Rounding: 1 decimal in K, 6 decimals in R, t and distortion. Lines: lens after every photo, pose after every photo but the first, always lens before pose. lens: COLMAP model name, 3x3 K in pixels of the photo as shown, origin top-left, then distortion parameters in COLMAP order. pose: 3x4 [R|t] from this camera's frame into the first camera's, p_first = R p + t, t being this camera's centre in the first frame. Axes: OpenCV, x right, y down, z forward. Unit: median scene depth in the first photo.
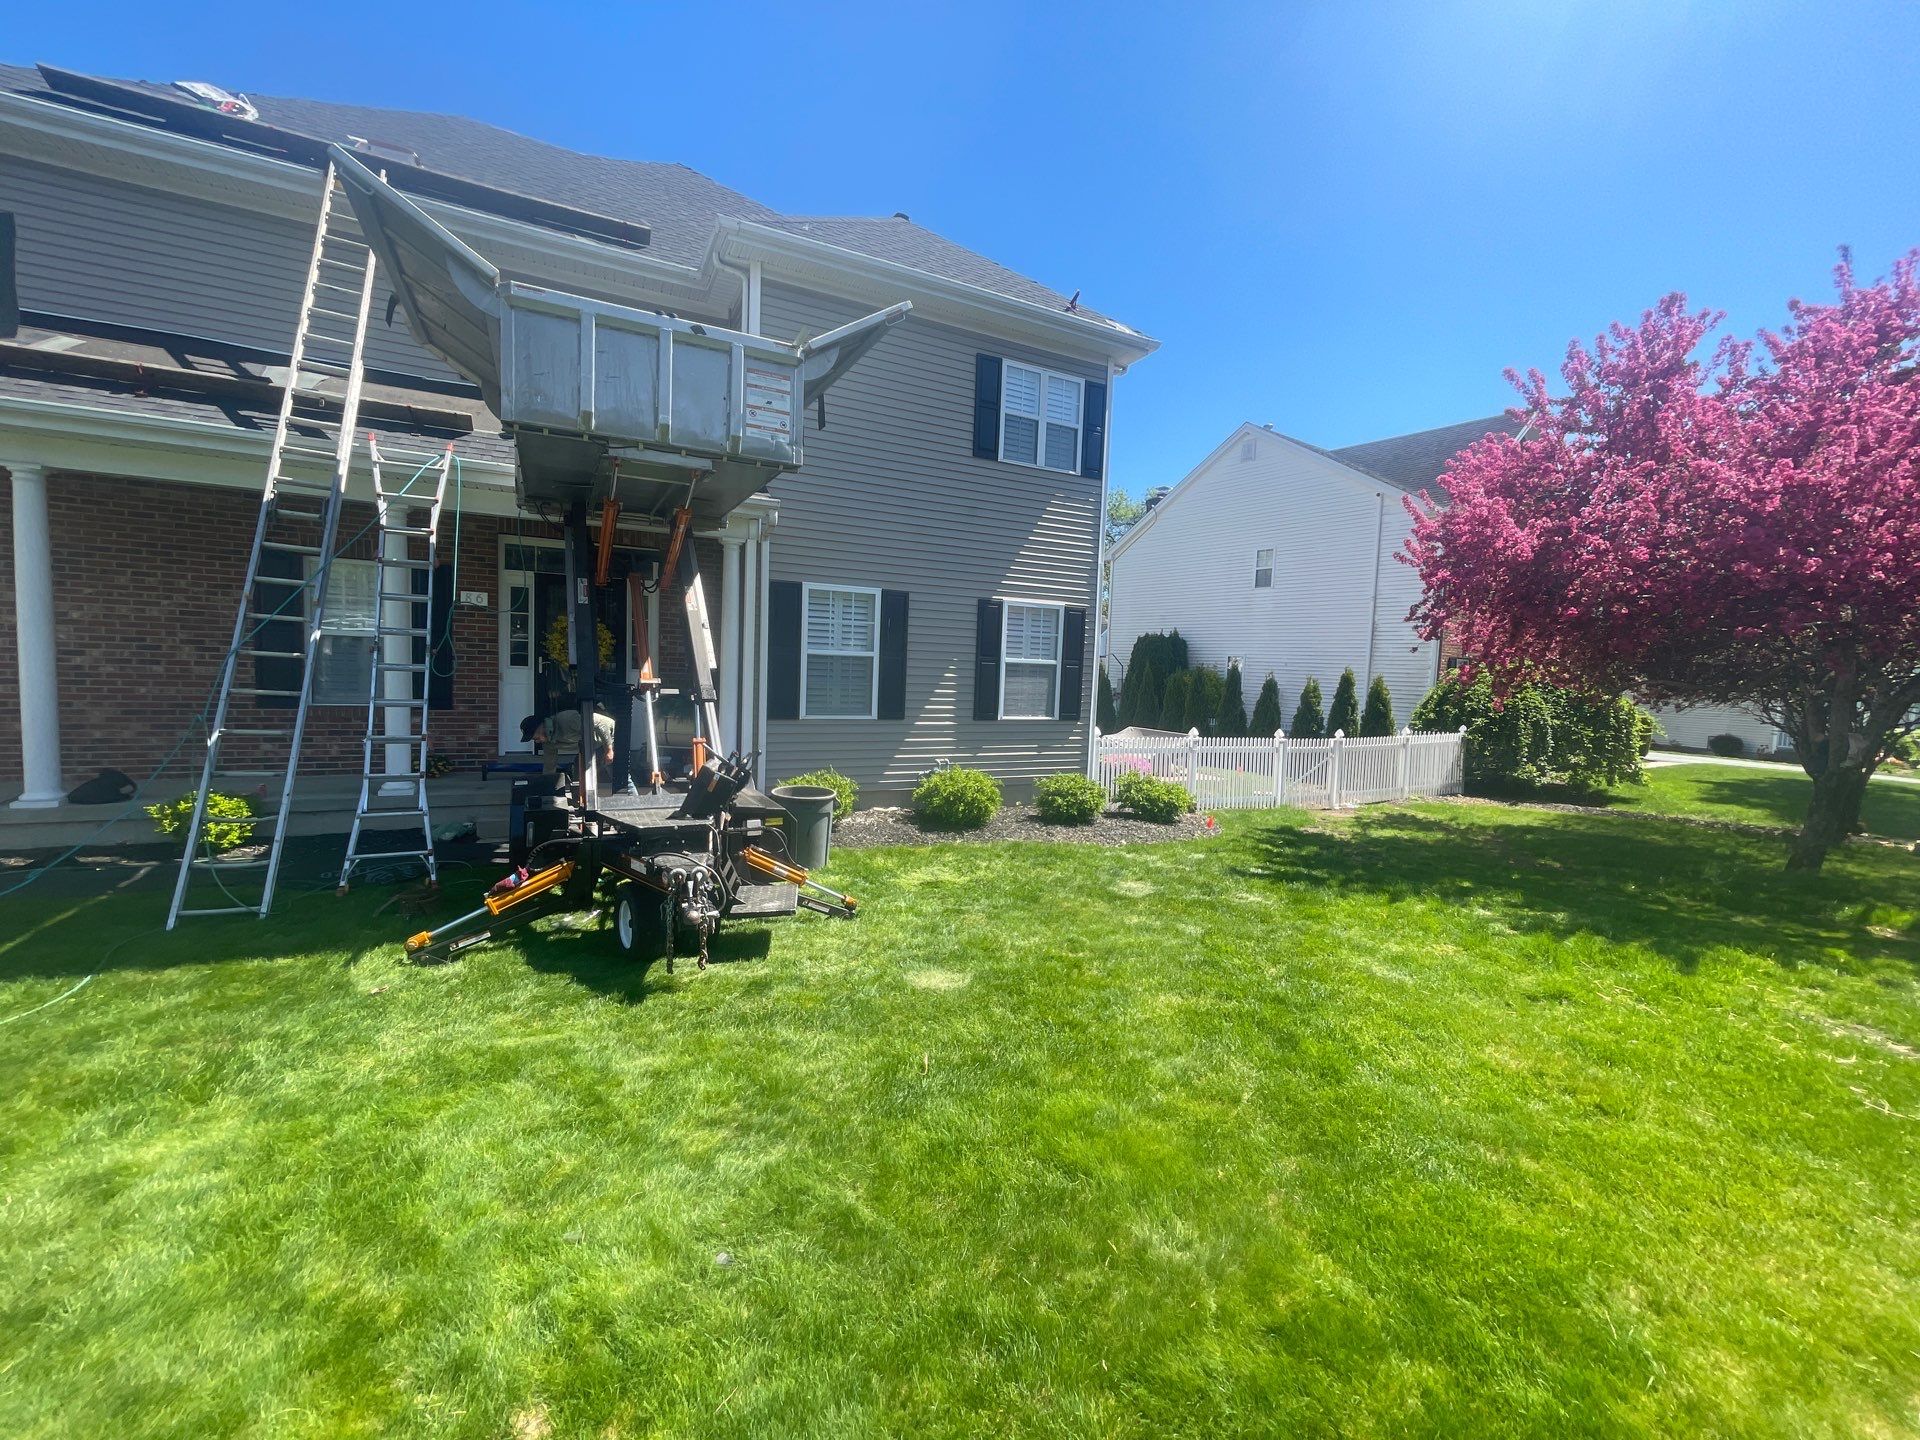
lens RADIAL K [[774.9, 0, 963.7], [0, 774.9, 721.9], [0, 0, 1]] dist [0.000009, 0.000088]
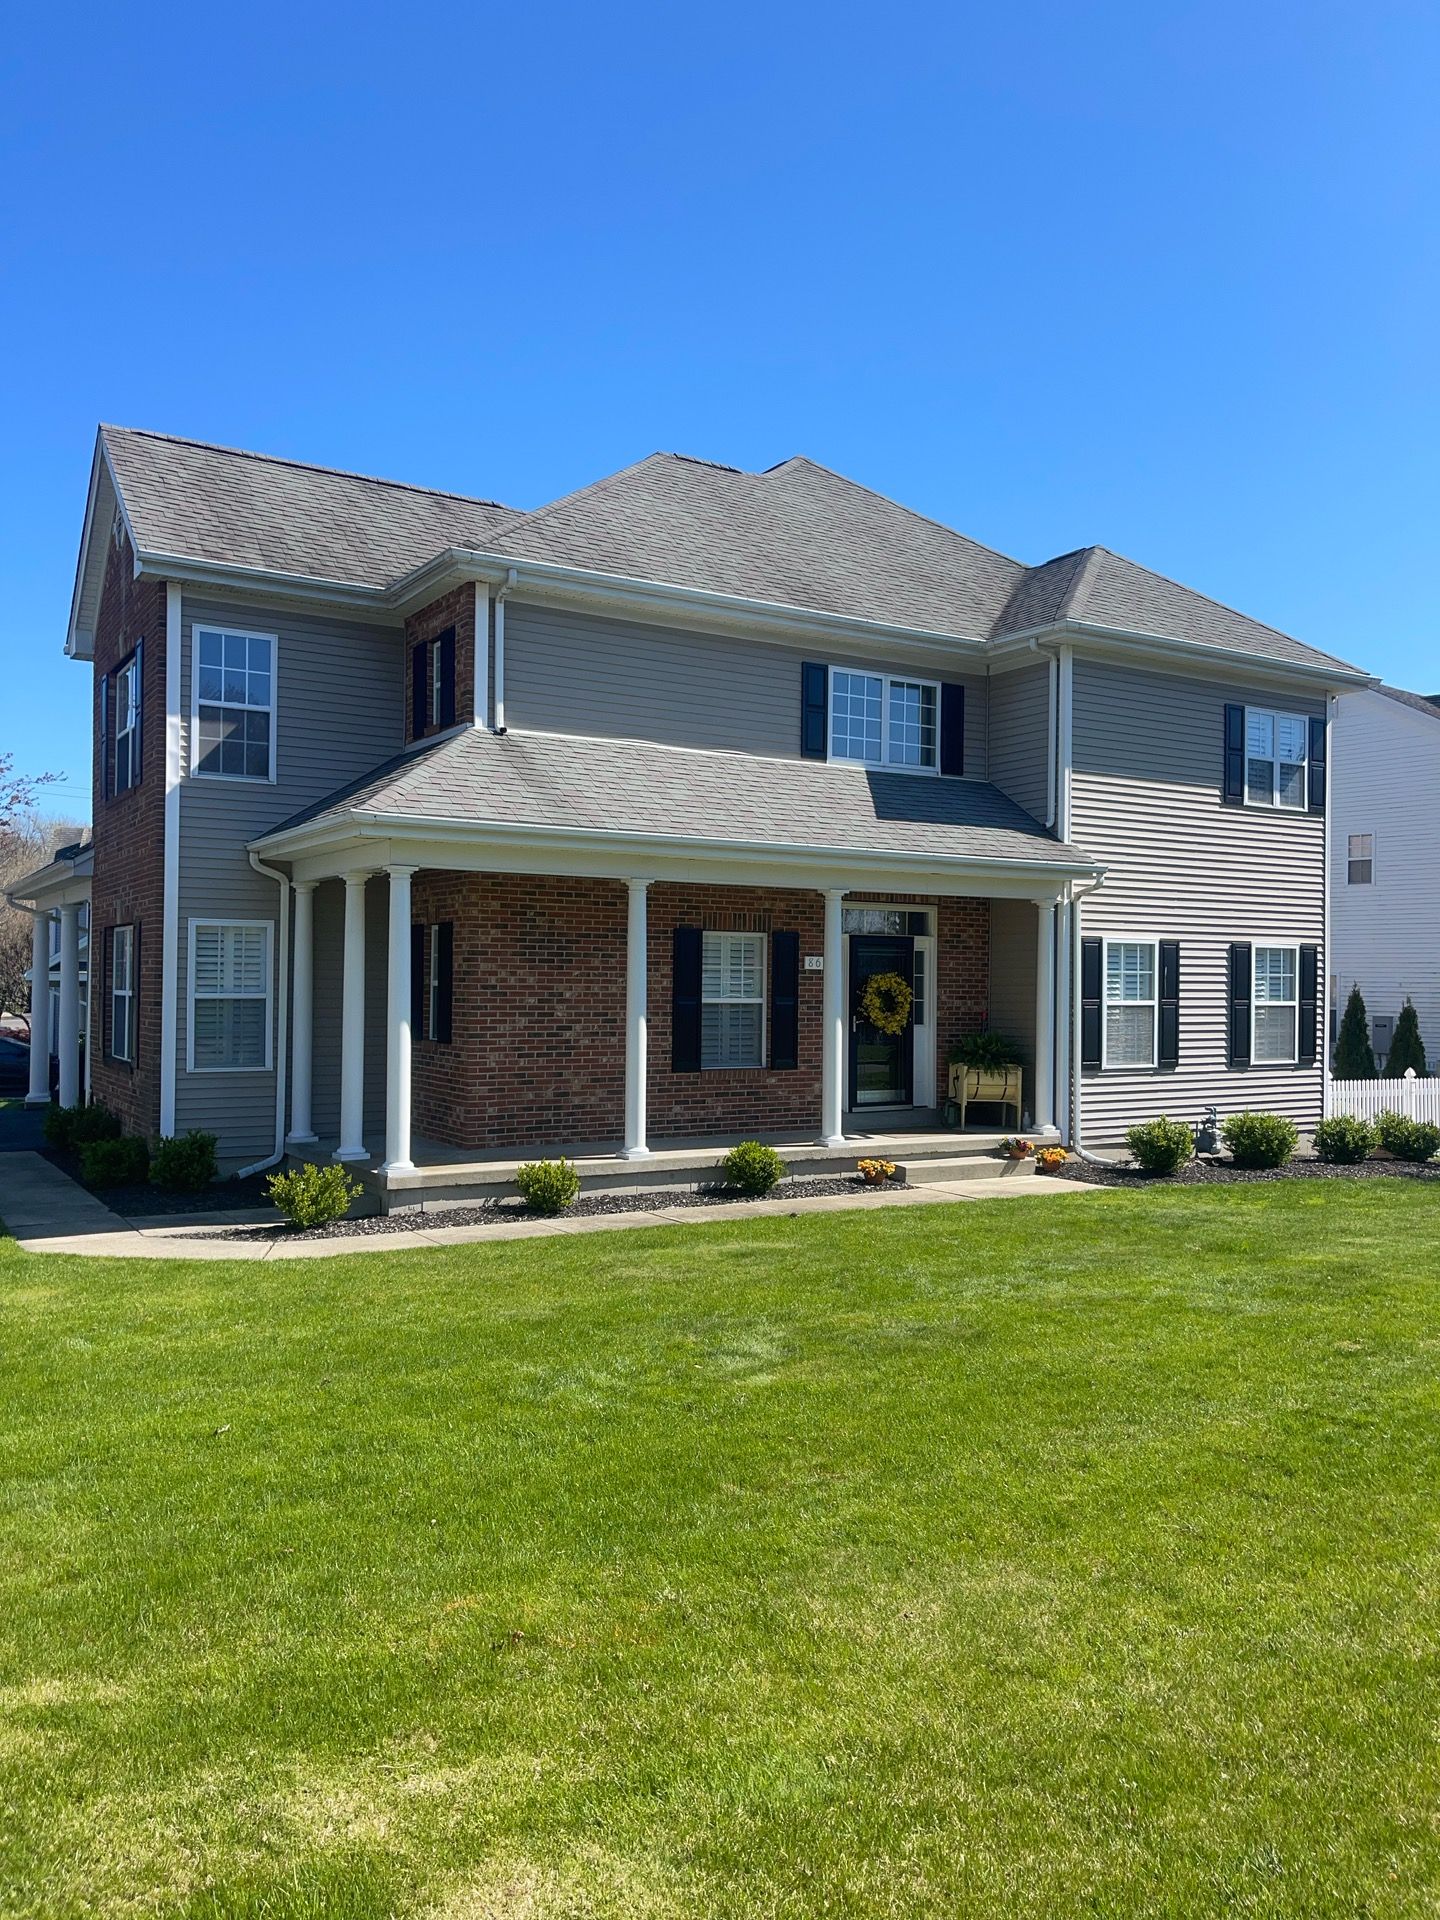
lens RADIAL K [[1457.1, 0, 722.8], [0, 1457.1, 988.8], [0, 0, 1]] dist [0.028986, -0.005472]
pose [[0.996209, -0.028429, 0.082213, -1.283319], [0.033673, 0.997438, -0.063112, -0.006118], [-0.080208, 0.065641, 0.994614, -1.318194]]
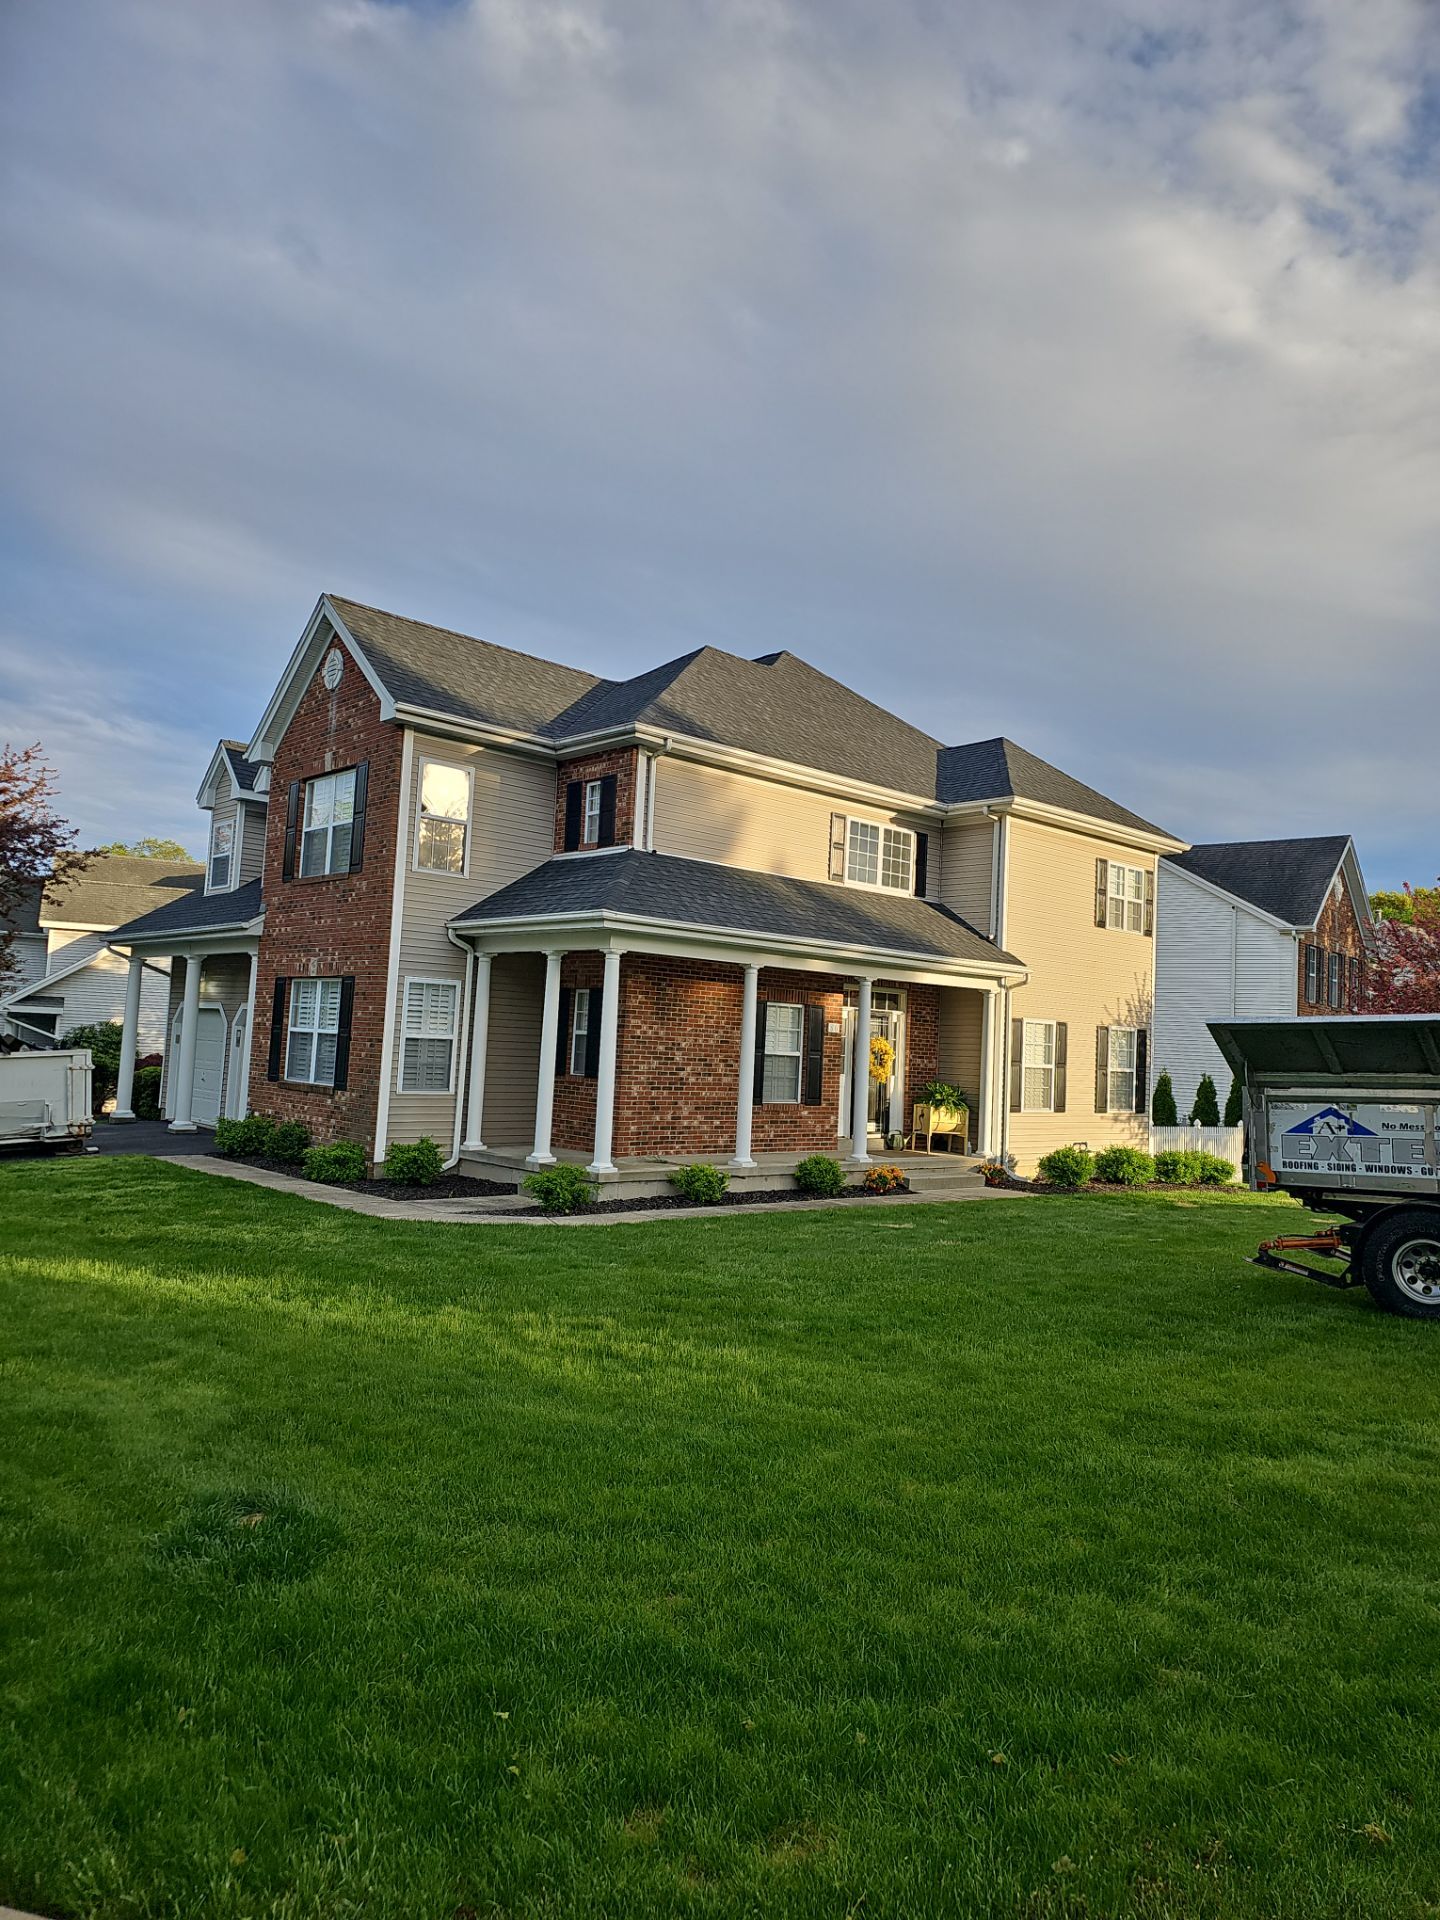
lens RADIAL K [[1268.0, 0, 719.9], [0, 1268.0, 957.4], [0, 0, 1]] dist [0.058381, -0.055886]
pose [[0.964227, 0.026851, 0.263715, -2.044959], [0.007174, 0.991849, -0.127219, 0.012842], [-0.264981, 0.124559, 0.956175, -1.700482]]
